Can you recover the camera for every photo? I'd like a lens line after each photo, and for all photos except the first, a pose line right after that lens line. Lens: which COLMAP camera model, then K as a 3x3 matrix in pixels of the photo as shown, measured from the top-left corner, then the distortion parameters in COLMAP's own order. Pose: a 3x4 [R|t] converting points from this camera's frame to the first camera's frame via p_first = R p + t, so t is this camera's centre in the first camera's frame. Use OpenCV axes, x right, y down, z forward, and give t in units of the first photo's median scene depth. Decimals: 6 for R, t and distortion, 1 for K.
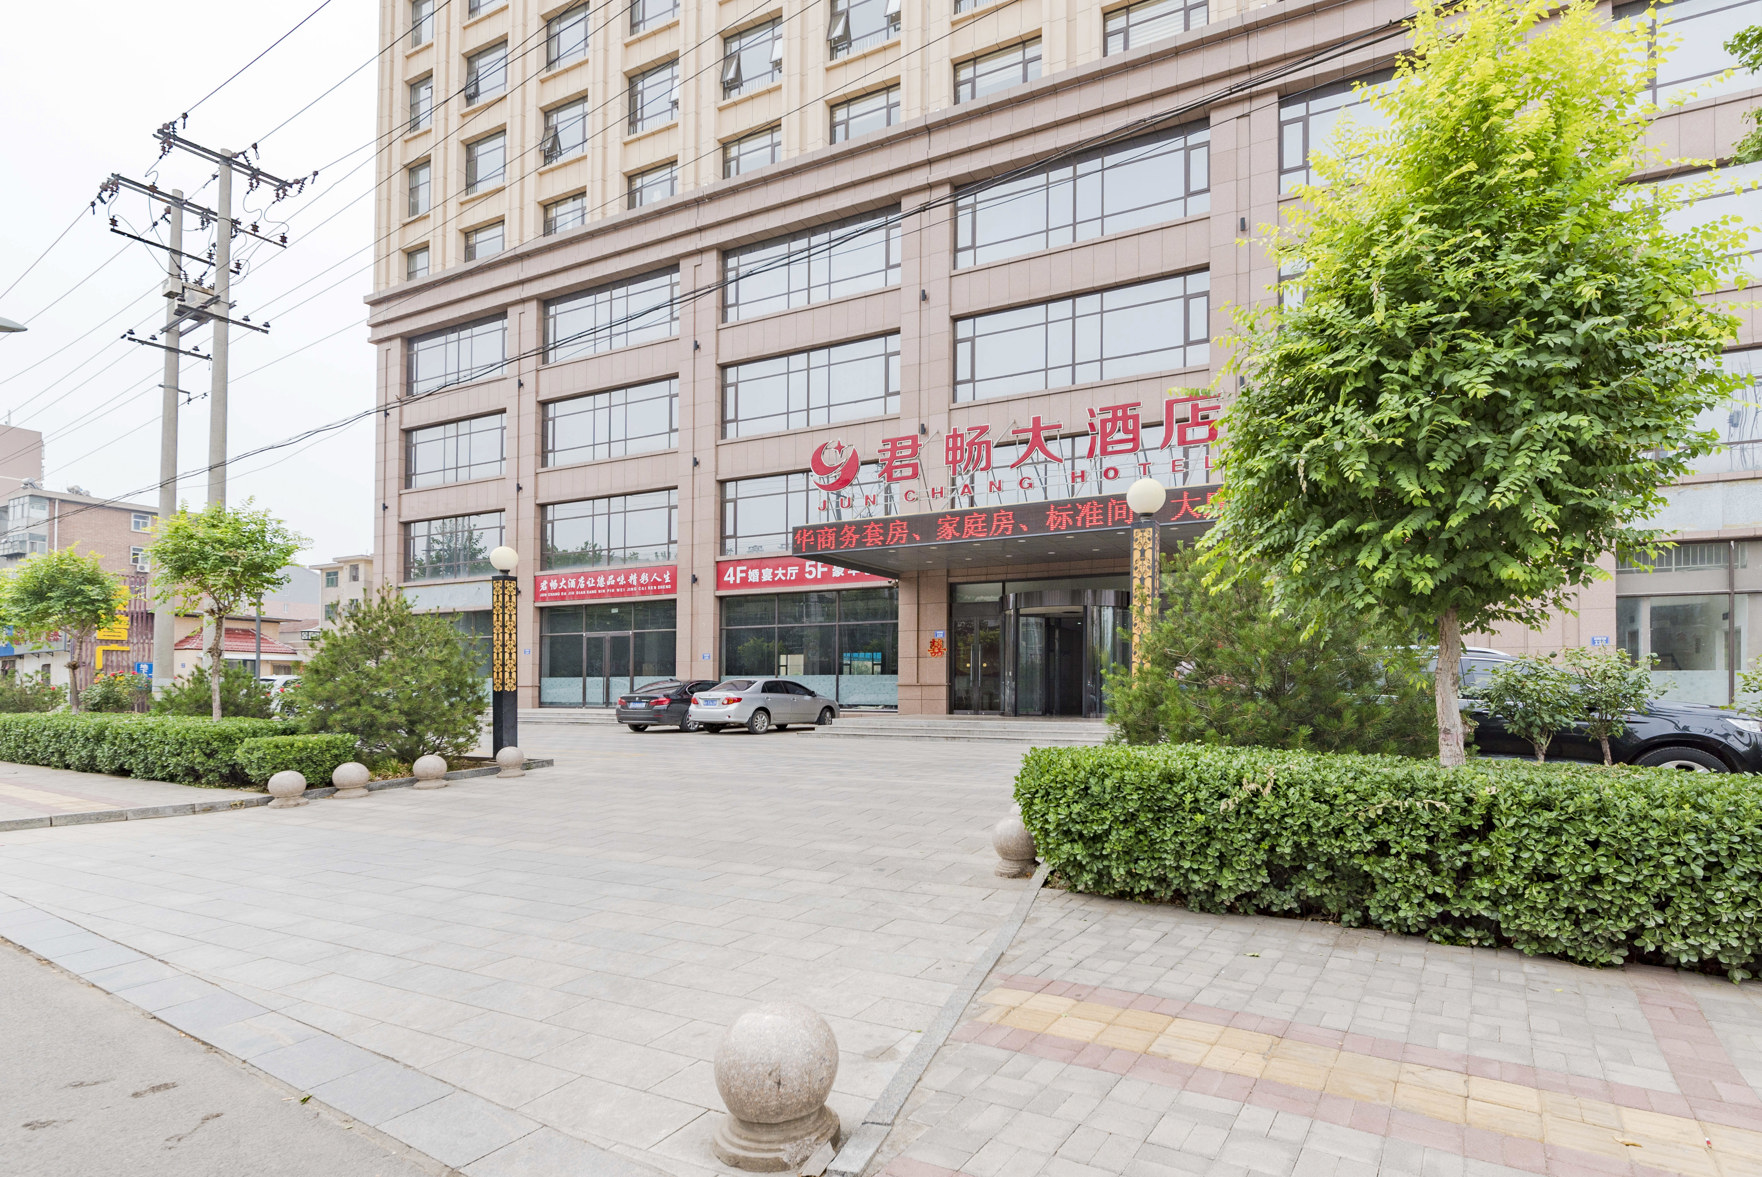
lens RADIAL K [[622.2, 0, 873.6], [0, 622.2, 586.7], [0, 0, 1]] dist [-0.001014, 0.000242]
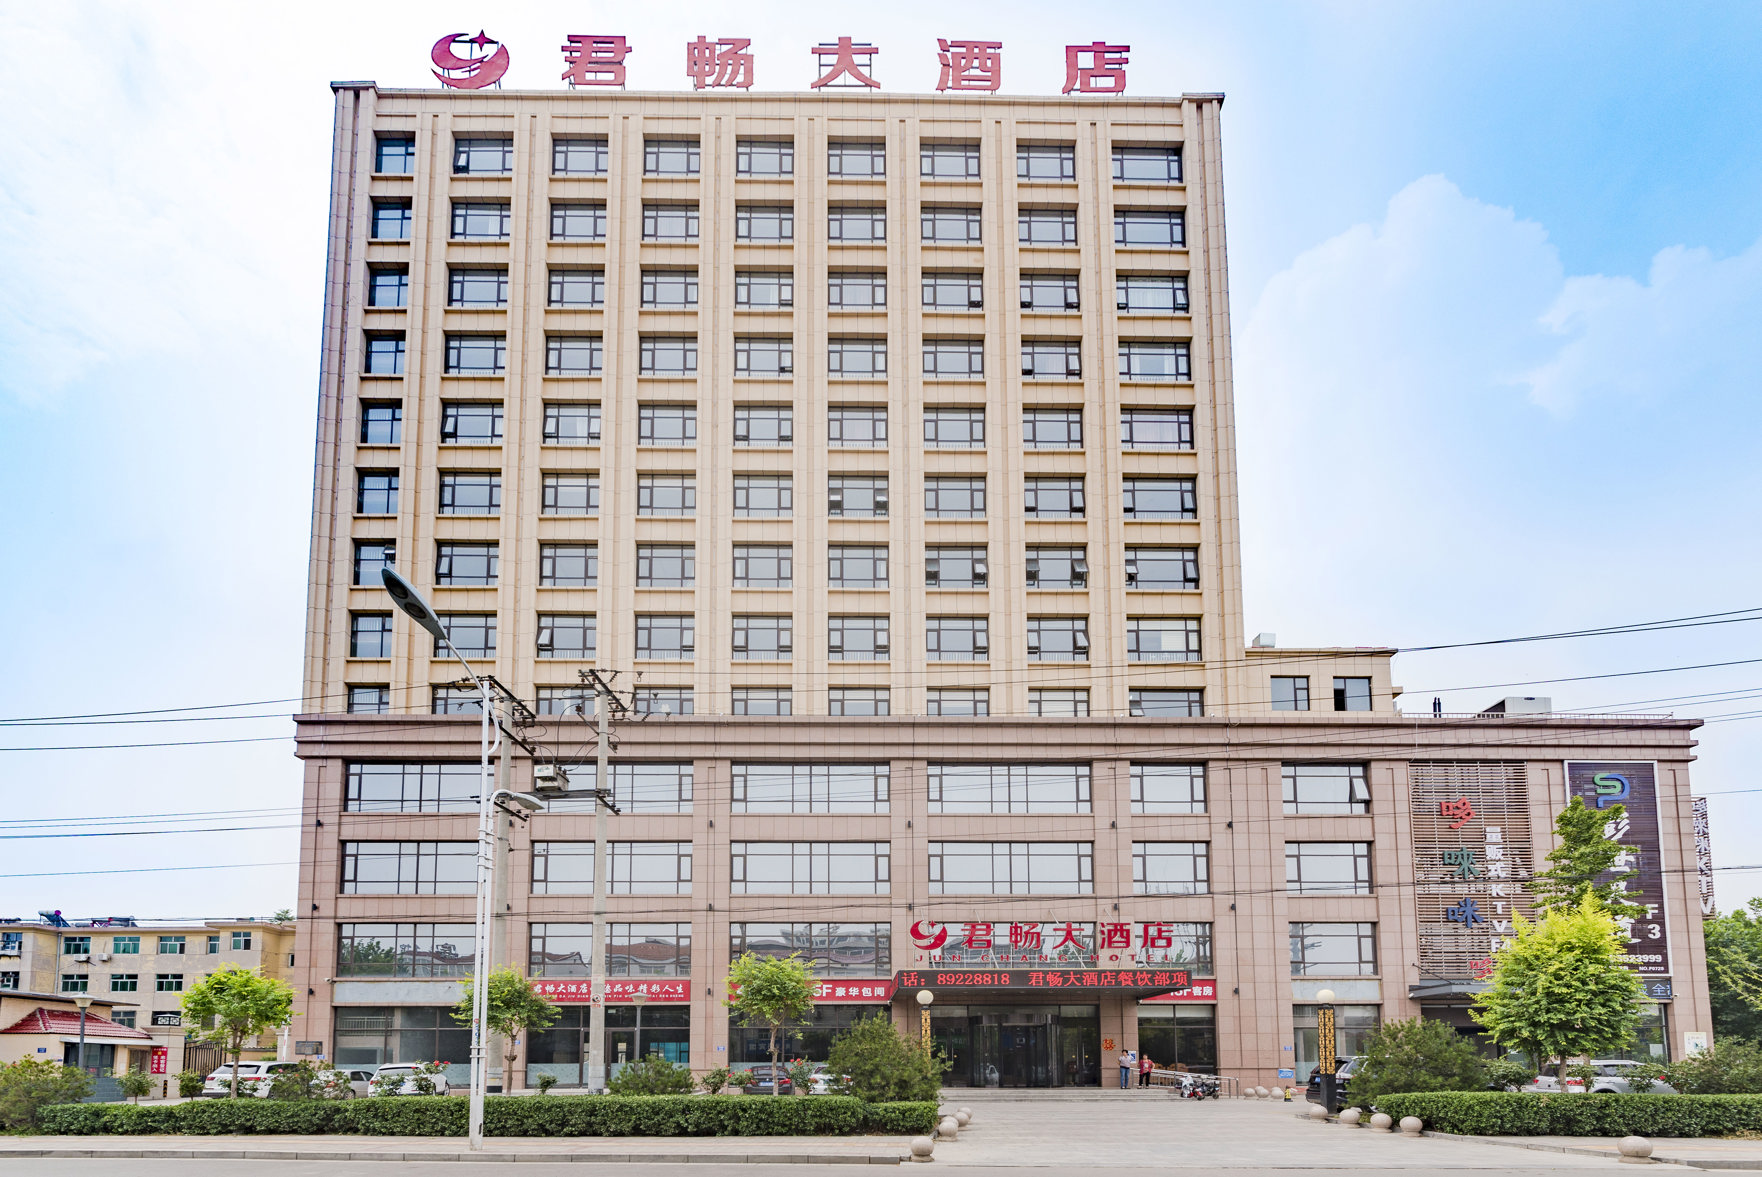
lens RADIAL K [[622.2, 0, 888.2], [0, 622.2, 589.9], [0, 0, 1]] dist [-0.001014, 0.000242]
pose [[0.926348, 0.022074, 0.376022, -0.499424], [-0.040353, 0.998352, 0.040803, -0.970796], [-0.374502, -0.052971, 0.925712, -0.221621]]
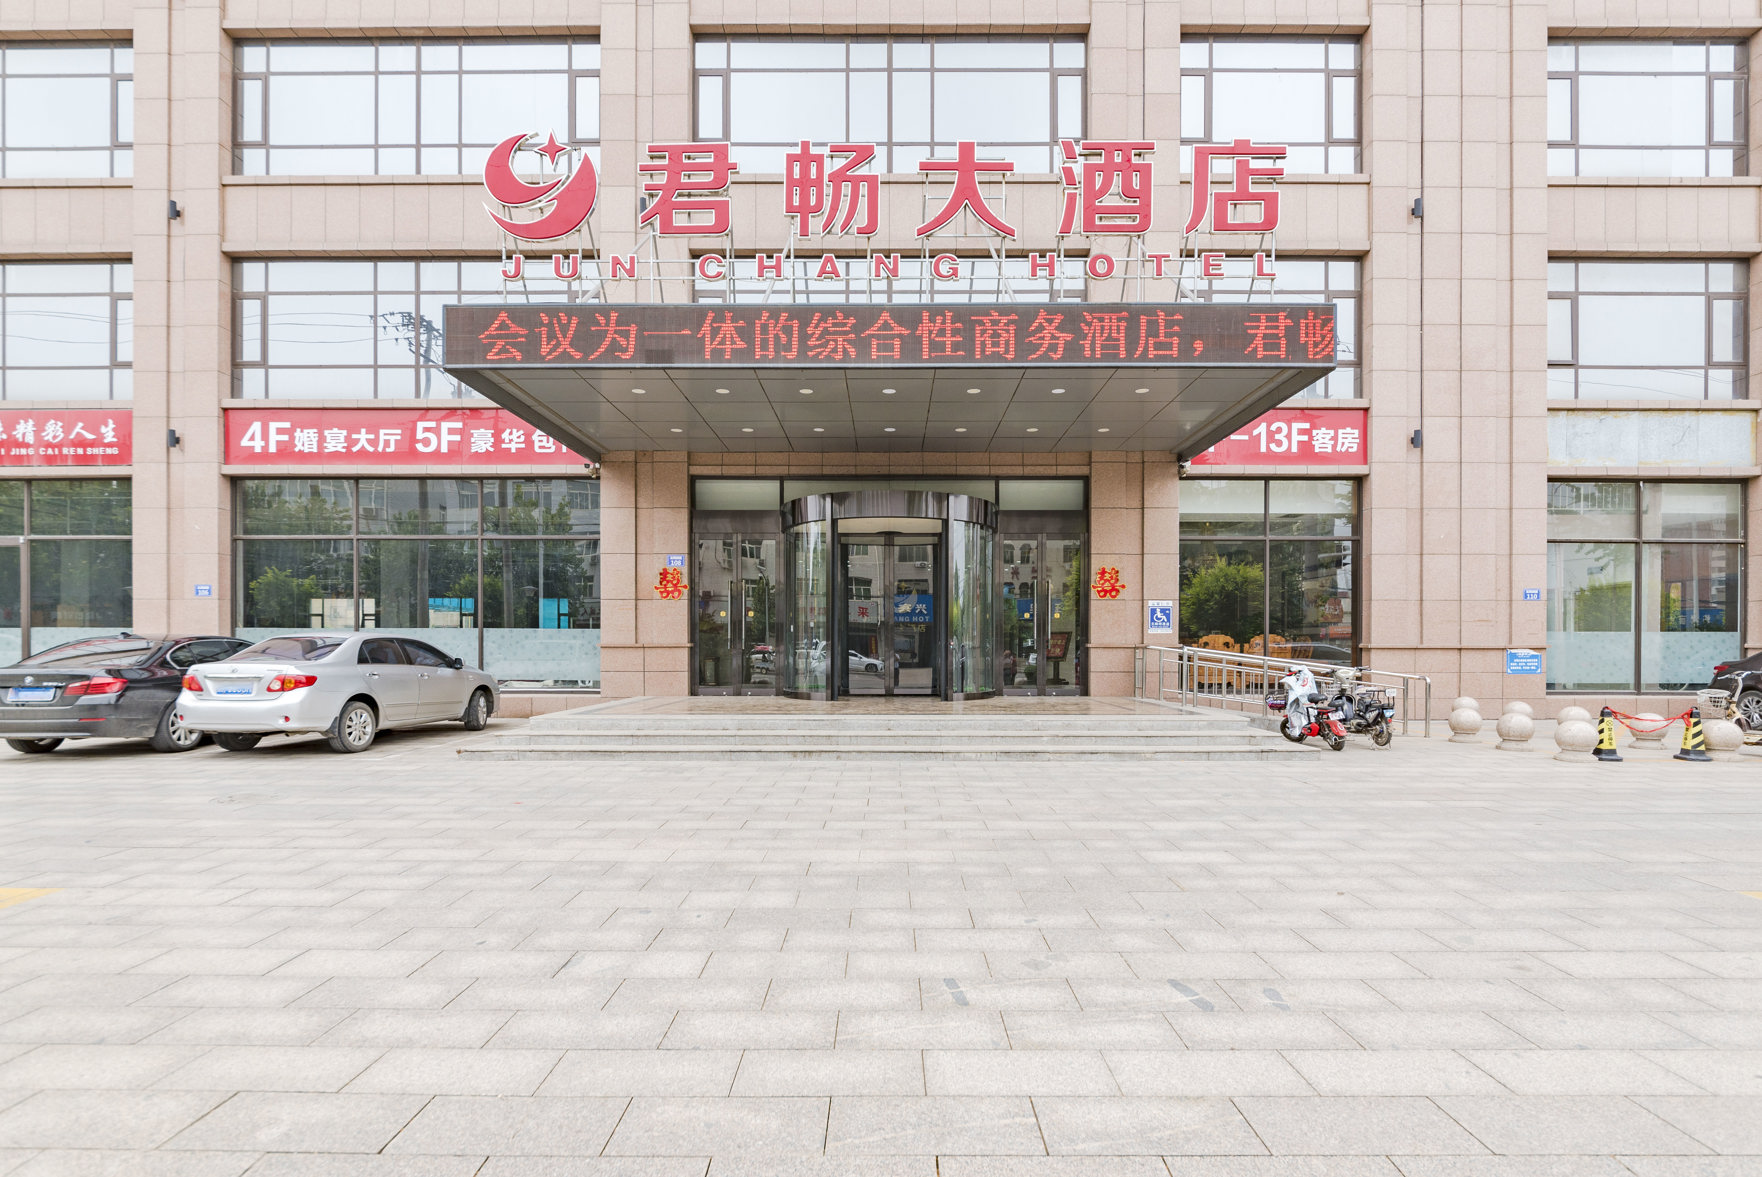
lens RADIAL K [[935.0, 0, 878.9], [0, 935.0, 596.5], [0, 0, 1]] dist [-0.020483, -0.000494]
pose [[0.929651, 0.020451, 0.367873, -0.028906], [-0.058784, 0.993901, 0.093299, 0.012477], [-0.363721, -0.108361, 0.925184, 0.084545]]
